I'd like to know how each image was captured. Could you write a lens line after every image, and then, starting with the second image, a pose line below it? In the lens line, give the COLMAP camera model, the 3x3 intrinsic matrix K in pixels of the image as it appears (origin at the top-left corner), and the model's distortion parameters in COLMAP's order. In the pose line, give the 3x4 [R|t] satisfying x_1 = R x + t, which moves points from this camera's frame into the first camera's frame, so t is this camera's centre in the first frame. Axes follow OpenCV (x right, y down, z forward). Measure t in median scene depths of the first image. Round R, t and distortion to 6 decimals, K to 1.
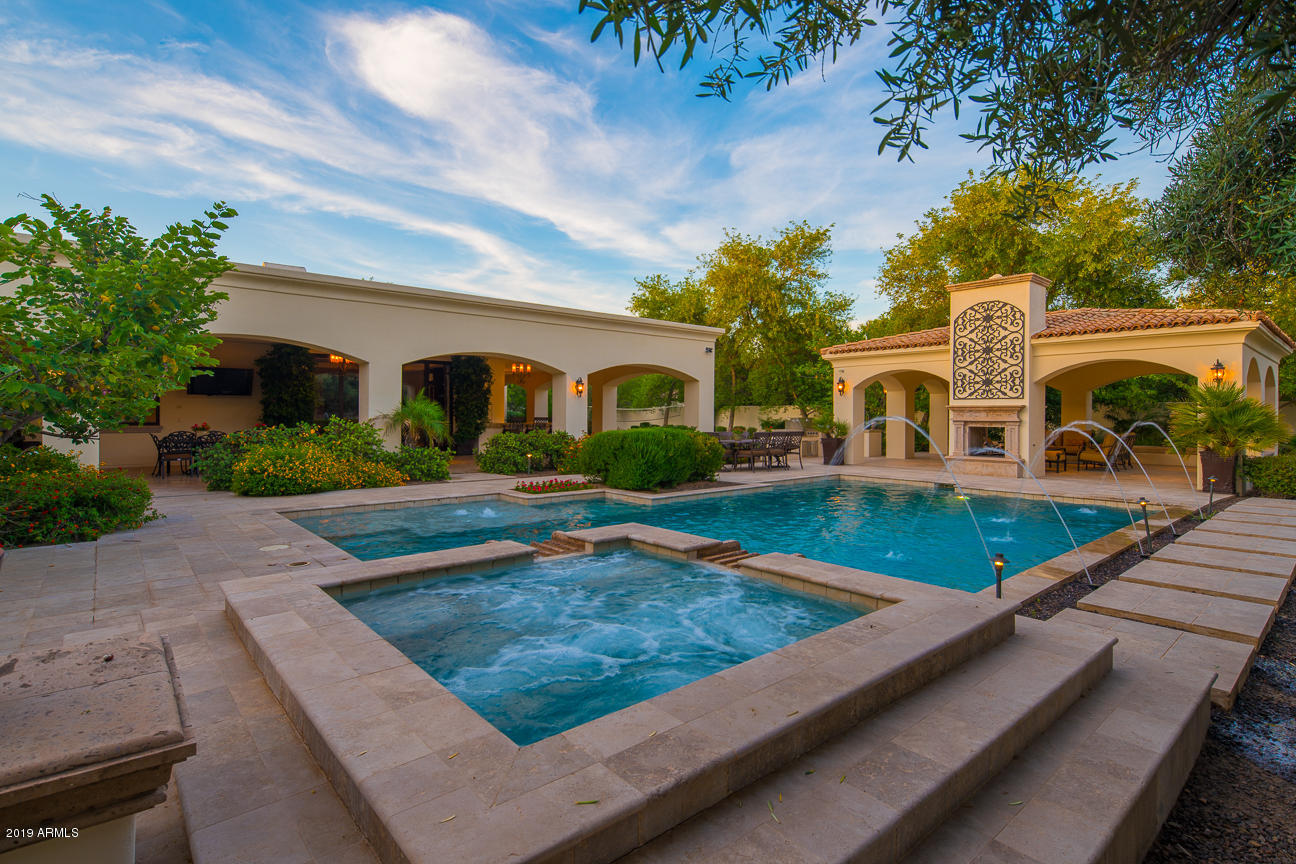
lens RADIAL K [[626.3, 0, 645.9], [0, 626.3, 425.0], [0, 0, 1]] dist [0.001211, 0.000030]
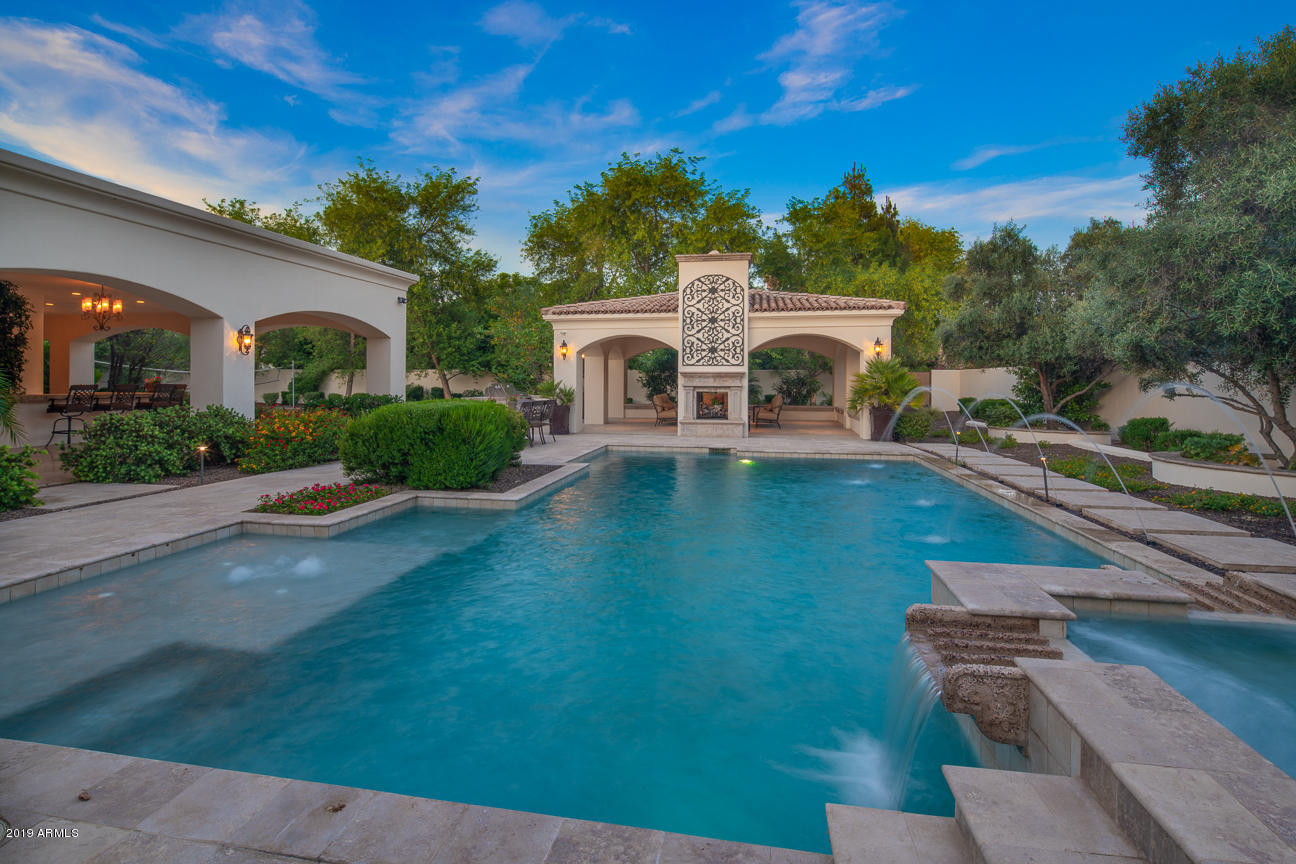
lens RADIAL K [[626.3, 0, 642.1], [0, 626.3, 385.5], [0, 0, 1]] dist [0.001211, 0.000030]
pose [[0.783246, -0.006211, 0.621681, -0.205496], [0.010201, 0.999944, -0.002862, -0.005580], [-0.621628, 0.008583, 0.783265, 0.225977]]
